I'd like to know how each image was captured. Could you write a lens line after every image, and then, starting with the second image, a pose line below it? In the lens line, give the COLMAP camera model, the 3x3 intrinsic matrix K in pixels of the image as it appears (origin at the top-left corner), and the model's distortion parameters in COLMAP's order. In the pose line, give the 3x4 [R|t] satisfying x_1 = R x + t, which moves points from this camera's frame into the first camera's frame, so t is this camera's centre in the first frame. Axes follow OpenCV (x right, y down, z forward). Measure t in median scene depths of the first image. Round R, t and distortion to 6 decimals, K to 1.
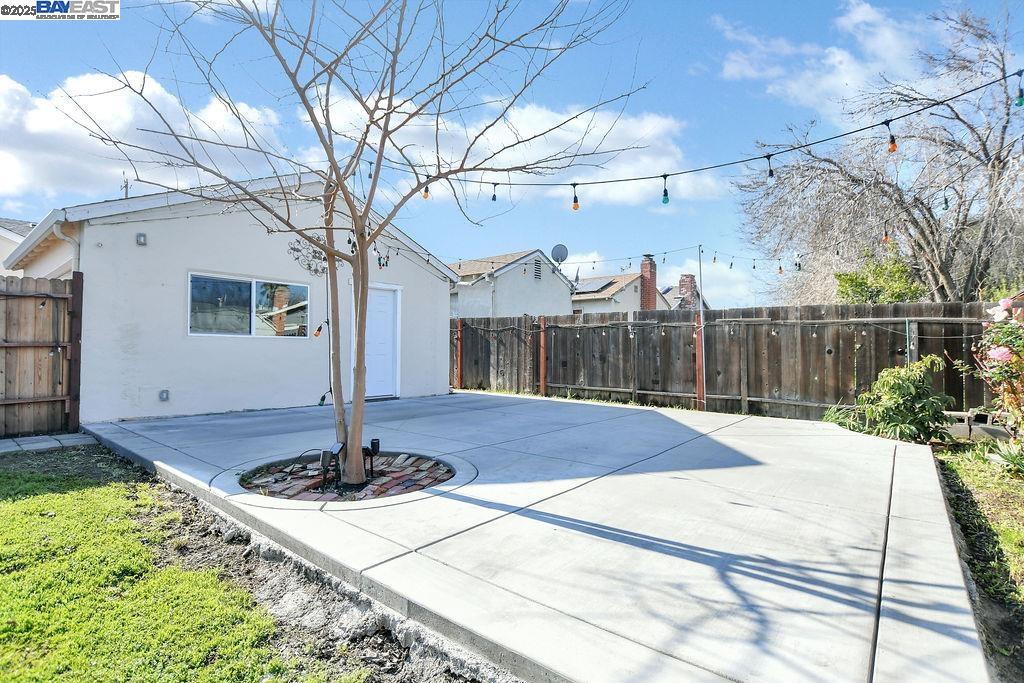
lens RADIAL K [[494.4, 0, 507.5], [0, 494.4, 346.8], [0, 0, 1]] dist [-0.026816, 0.001934]
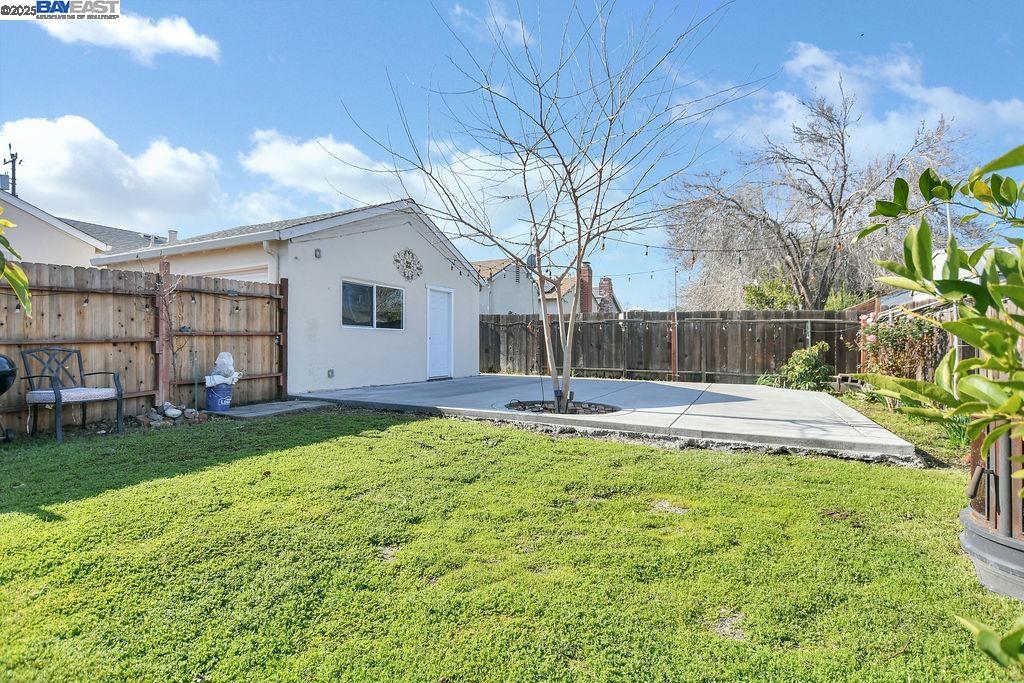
lens RADIAL K [[494.4, 0, 507.5], [0, 494.4, 346.8], [0, 0, 1]] dist [-0.026816, 0.001934]
pose [[0.973990, -0.002951, 0.226572, -0.452917], [0.000374, 0.999935, 0.011416, 0.011555], [-0.226591, -0.011034, 0.973927, -0.324503]]
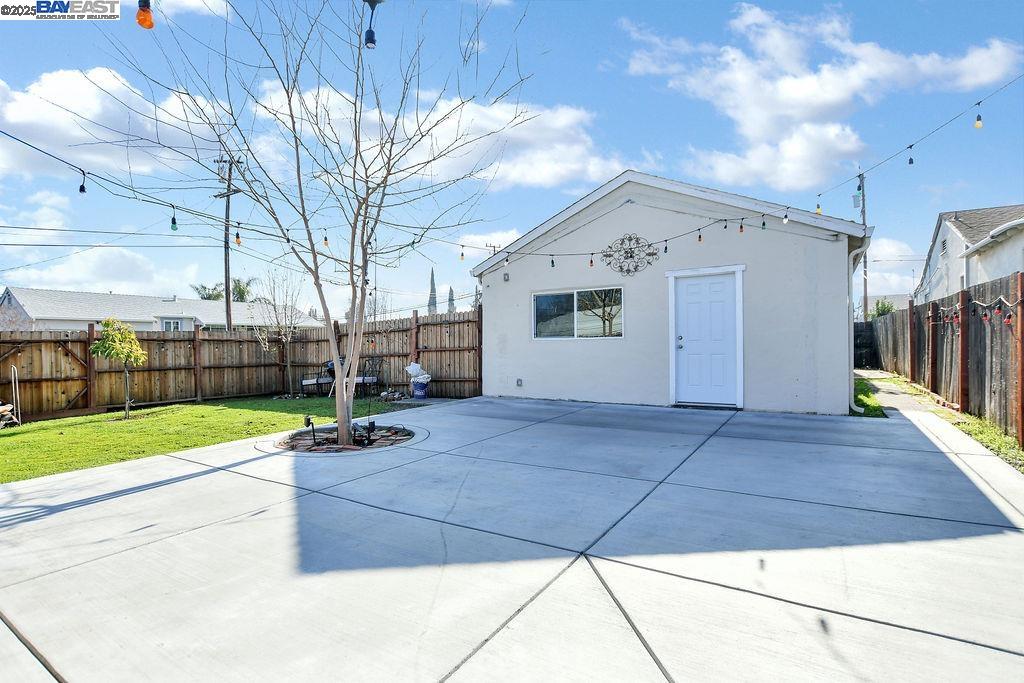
lens RADIAL K [[494.4, 0, 507.5], [0, 494.4, 346.8], [0, 0, 1]] dist [-0.026816, 0.001934]
pose [[0.115974, -0.003285, -0.993247, 0.621666], [0.024138, 0.999709, -0.000488, -0.004370], [0.992959, -0.023919, 0.116019, 0.667813]]
